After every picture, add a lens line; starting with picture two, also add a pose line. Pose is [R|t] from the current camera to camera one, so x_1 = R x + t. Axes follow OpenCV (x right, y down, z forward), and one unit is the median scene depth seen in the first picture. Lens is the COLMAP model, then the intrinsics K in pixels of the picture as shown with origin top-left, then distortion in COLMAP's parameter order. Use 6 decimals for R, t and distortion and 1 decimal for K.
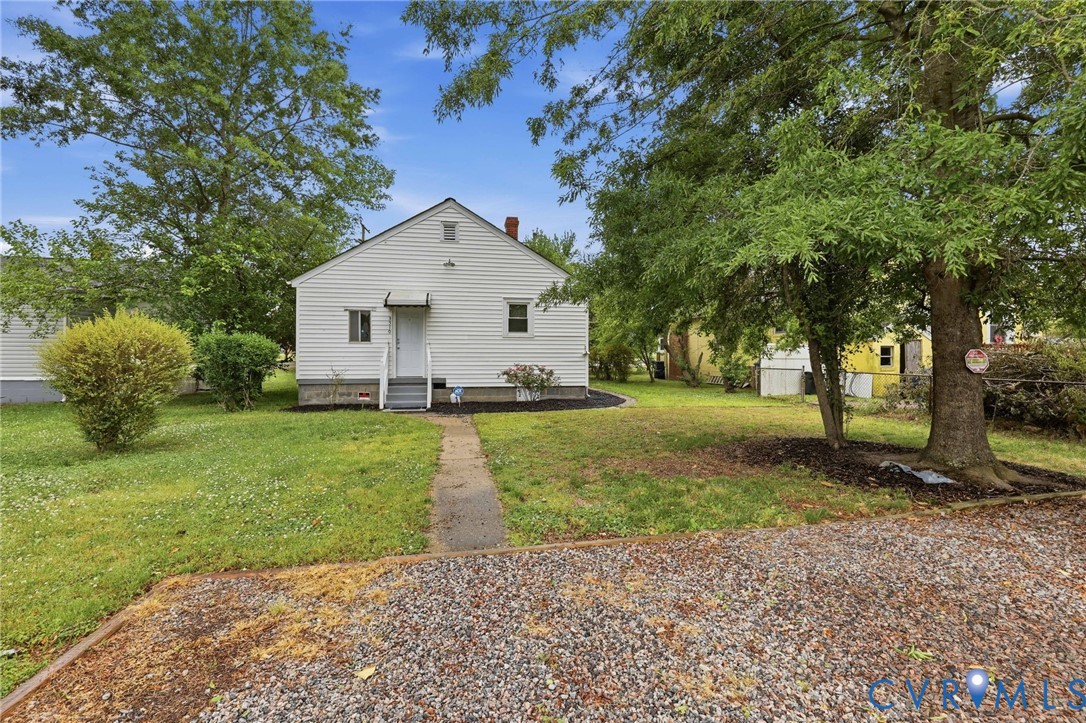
lens RADIAL K [[475.2, 0, 538.0], [0, 475.2, 354.8], [0, 0, 1]] dist [0.000553, -0.000099]
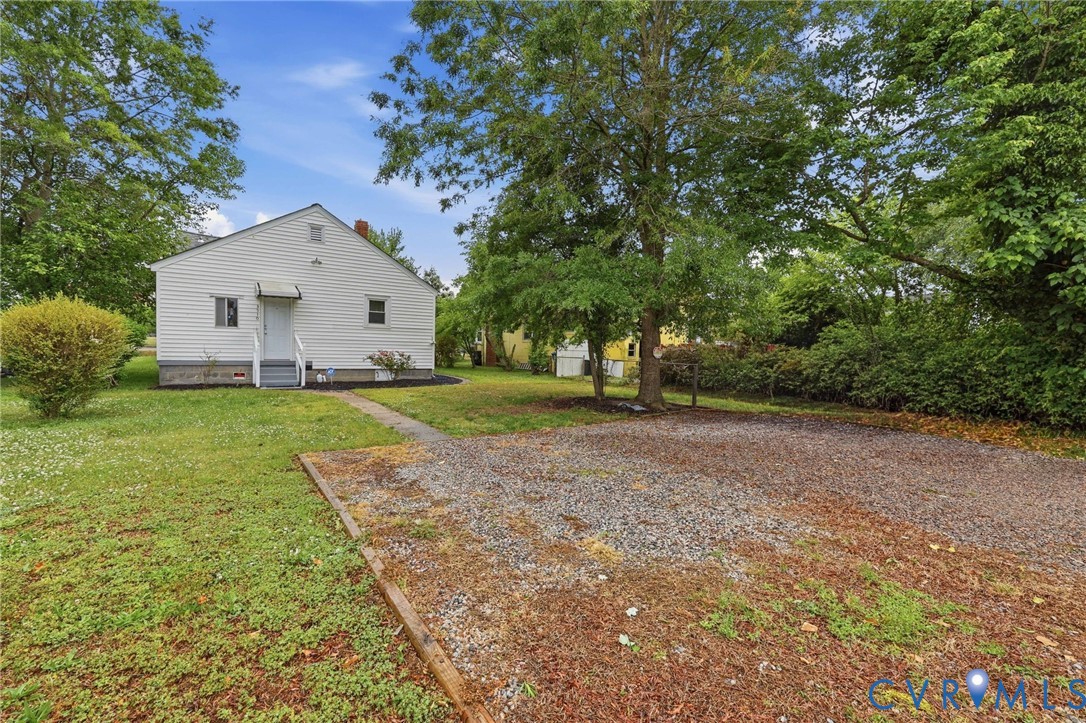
lens RADIAL K [[475.2, 0, 538.0], [0, 475.2, 354.8], [0, 0, 1]] dist [0.000553, -0.000099]
pose [[0.914668, 0.017006, 0.403849, -0.165543], [-0.025863, 0.999530, 0.016487, 0.000527], [-0.403378, -0.025525, 0.914677, -0.286516]]
